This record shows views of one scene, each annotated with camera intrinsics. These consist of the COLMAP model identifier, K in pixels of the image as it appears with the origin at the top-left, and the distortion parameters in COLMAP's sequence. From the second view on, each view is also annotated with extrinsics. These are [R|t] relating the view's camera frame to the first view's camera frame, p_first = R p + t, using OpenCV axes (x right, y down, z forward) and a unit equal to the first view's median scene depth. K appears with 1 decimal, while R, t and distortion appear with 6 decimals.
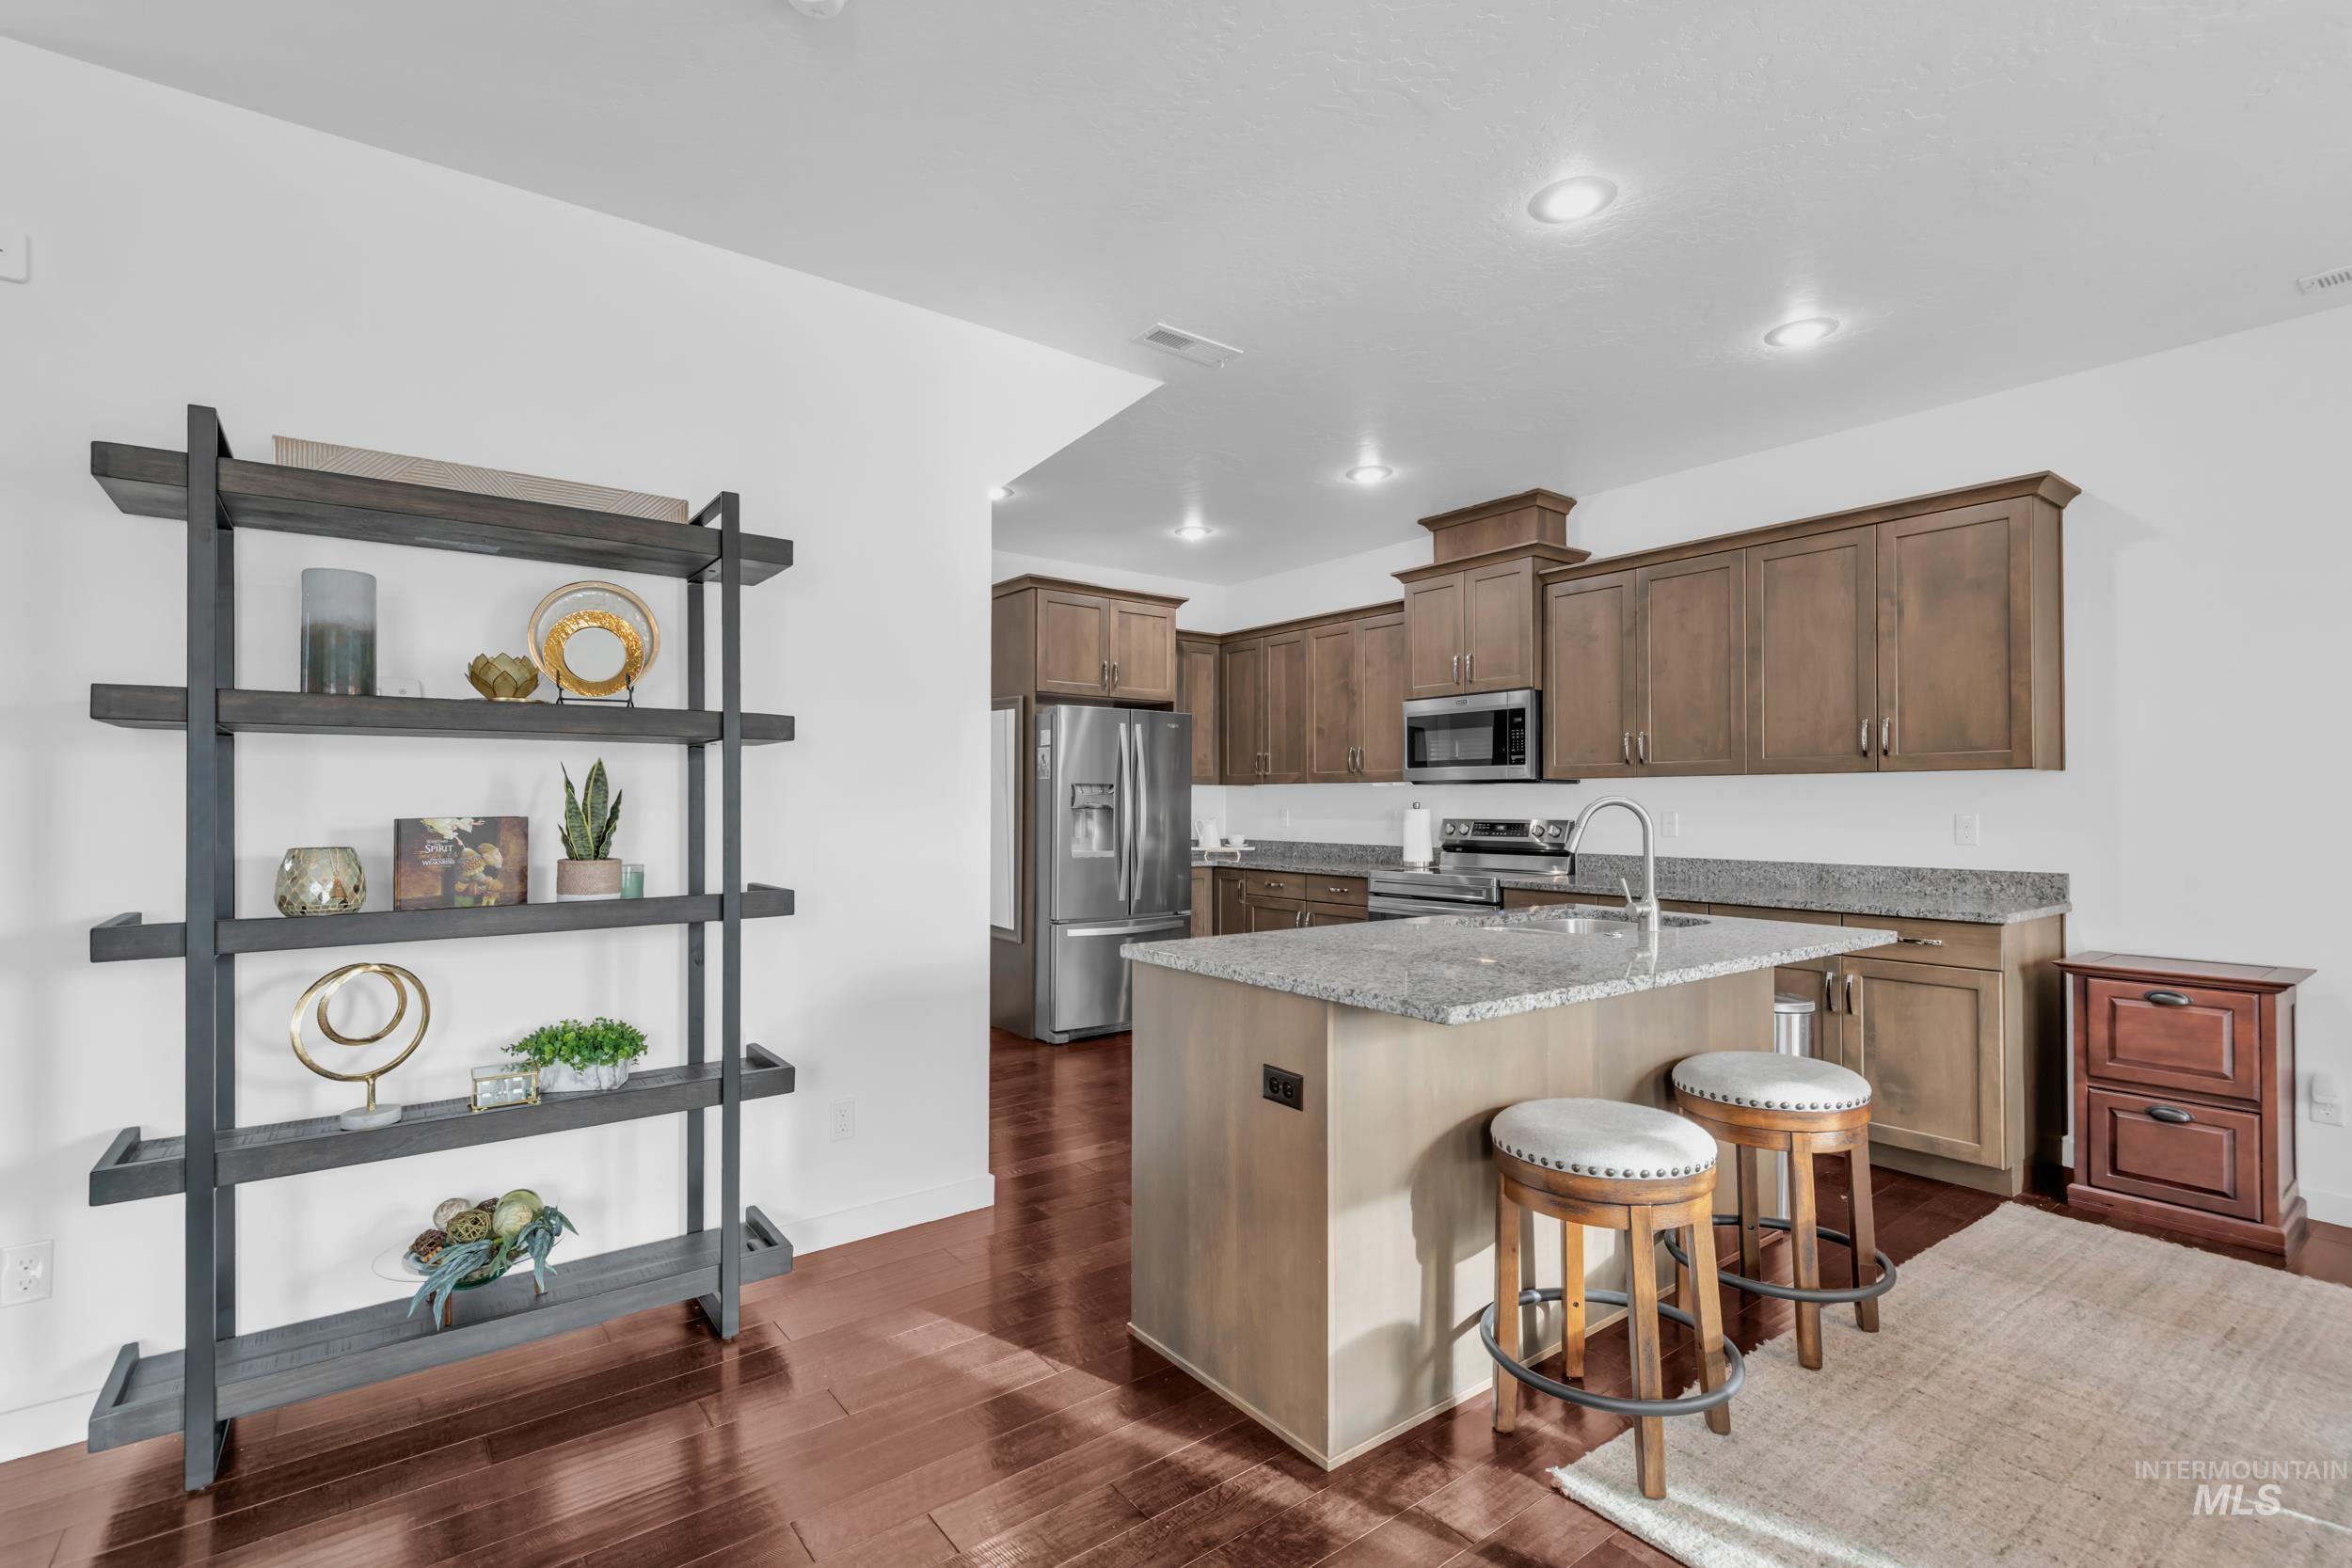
lens RADIAL K [[1069.5, 0, 1175.3], [0, 1069.5, 794.3], [0, 0, 1]] dist [0.014748, -0.001786]
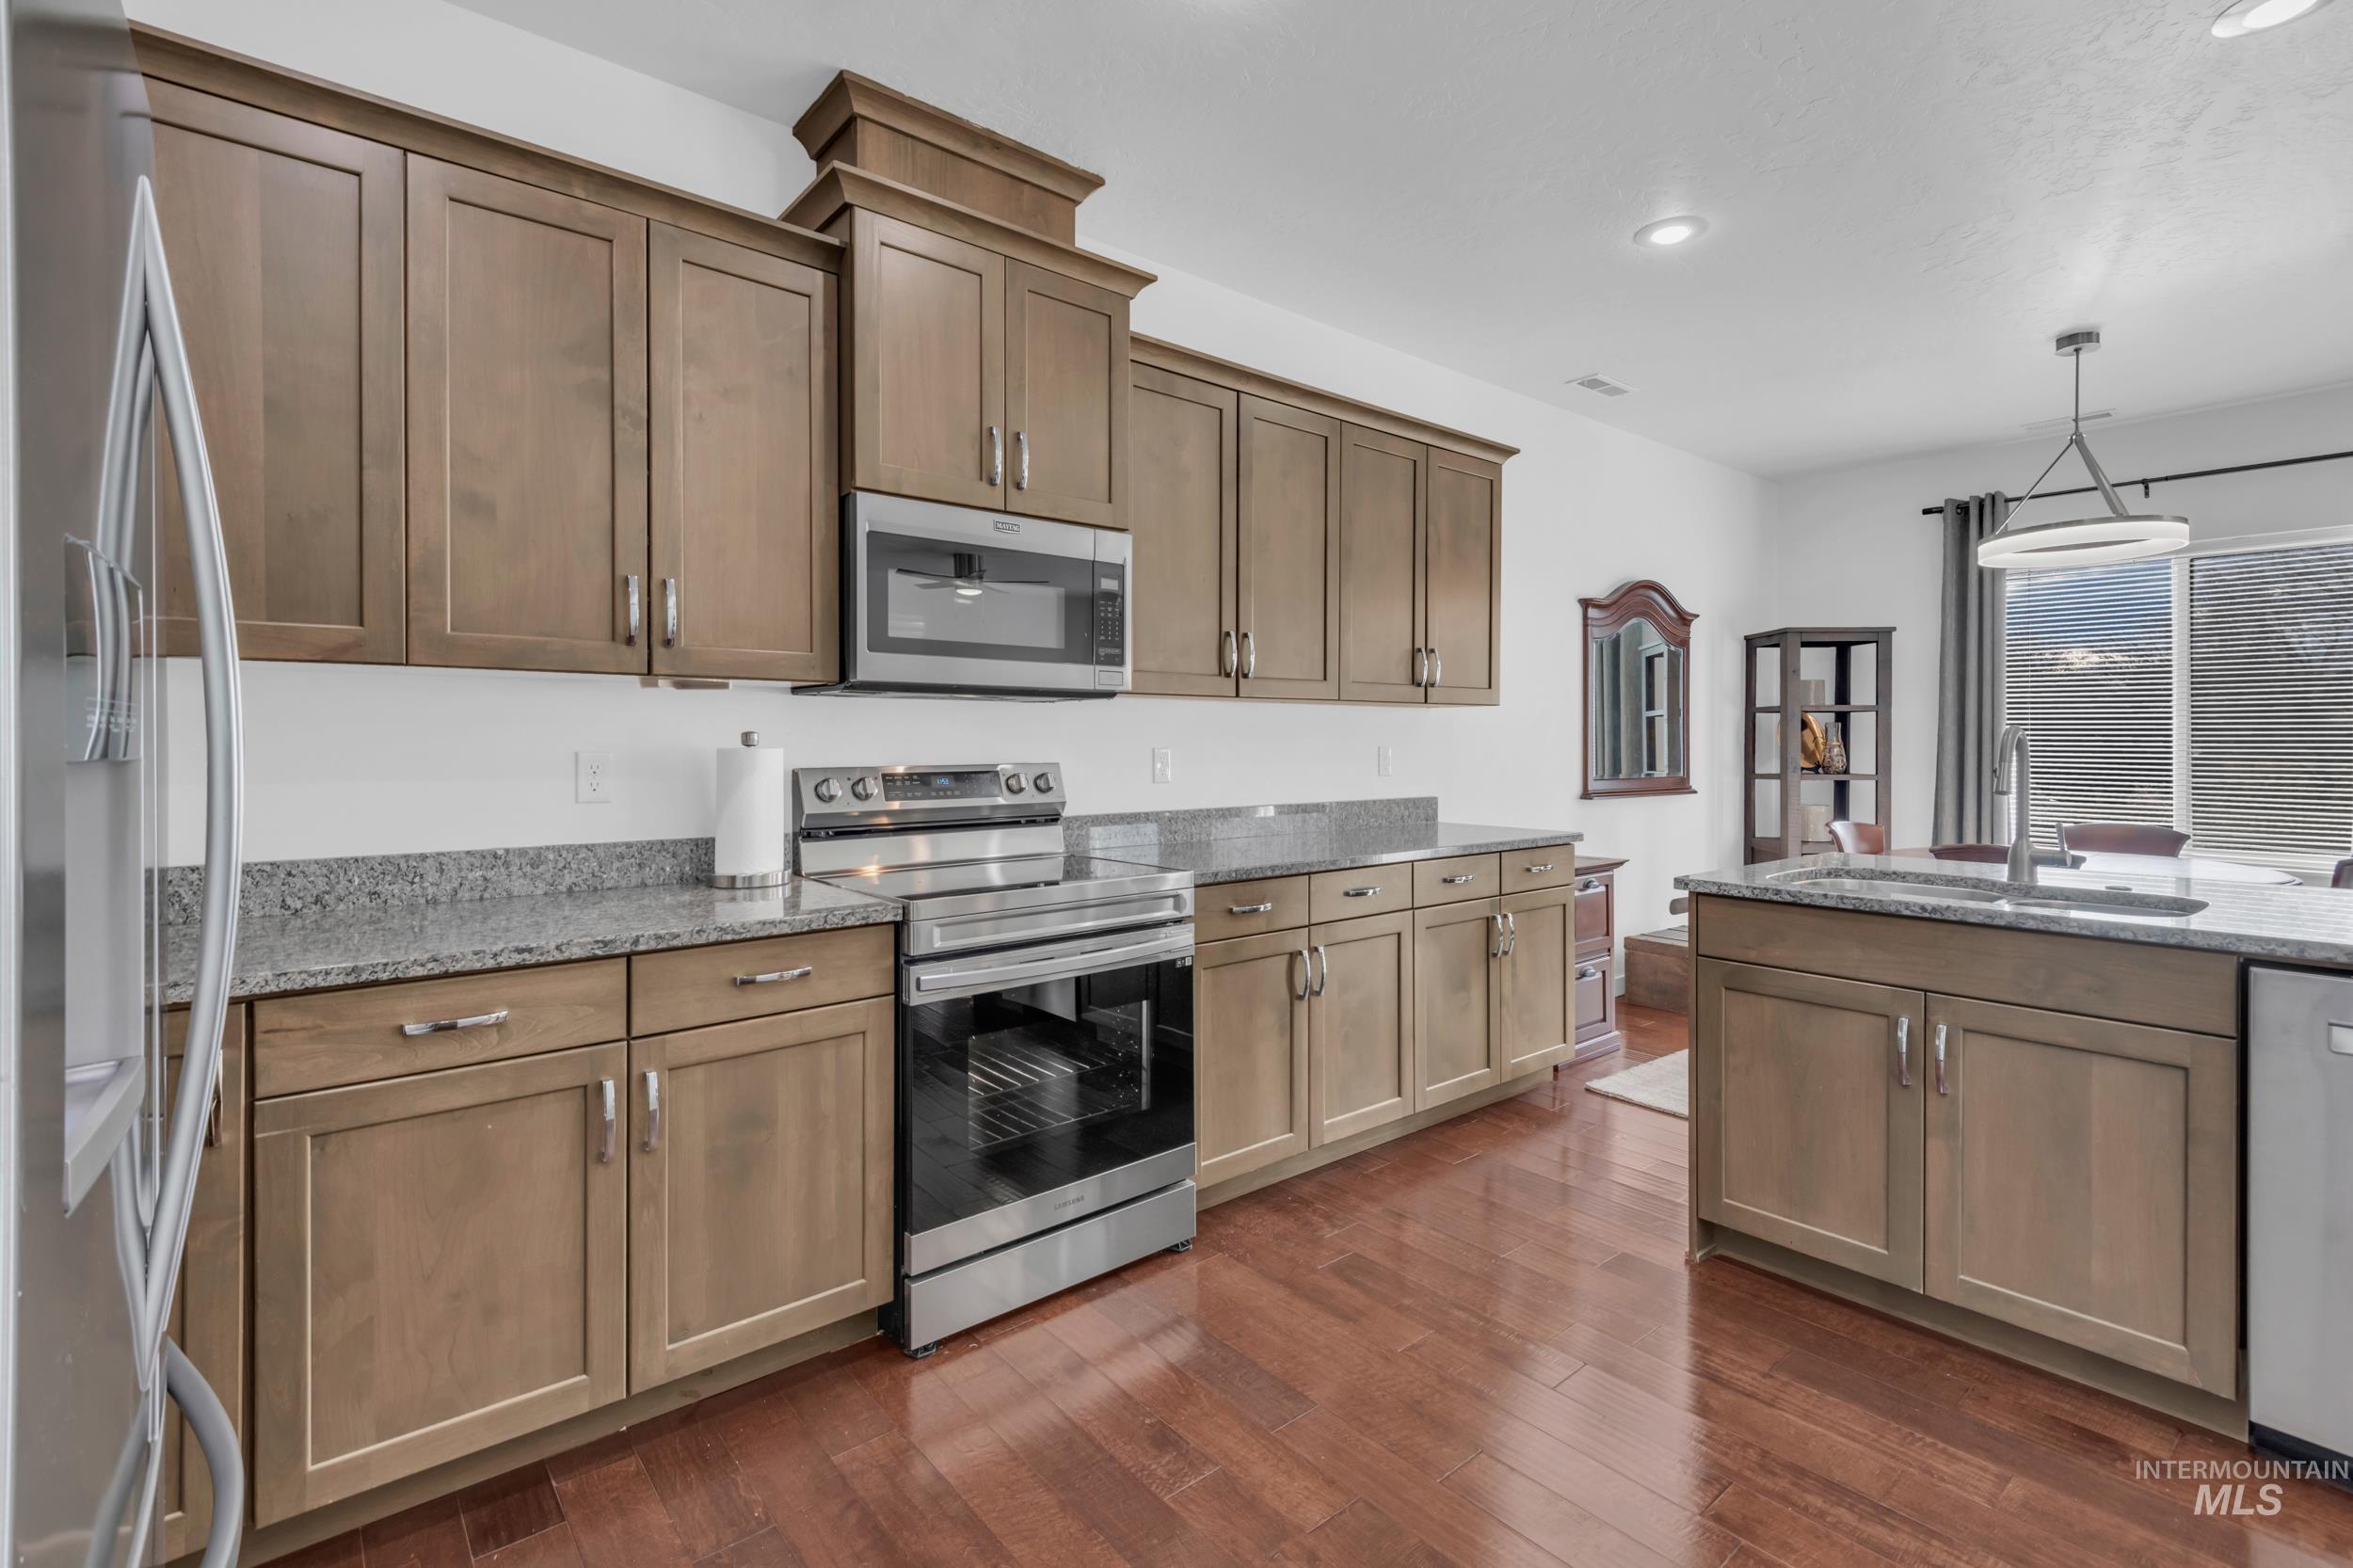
lens RADIAL K [[1070.0, 0, 1168.9], [0, 1070.0, 766.6], [0, 0, 1]] dist [0.014748, -0.001786]
pose [[-0.058654, -0.022168, 0.998032, -0.250414], [-0.005957, 0.999743, 0.021856, 0.013595], [-0.998261, -0.004664, -0.058771, 1.045188]]
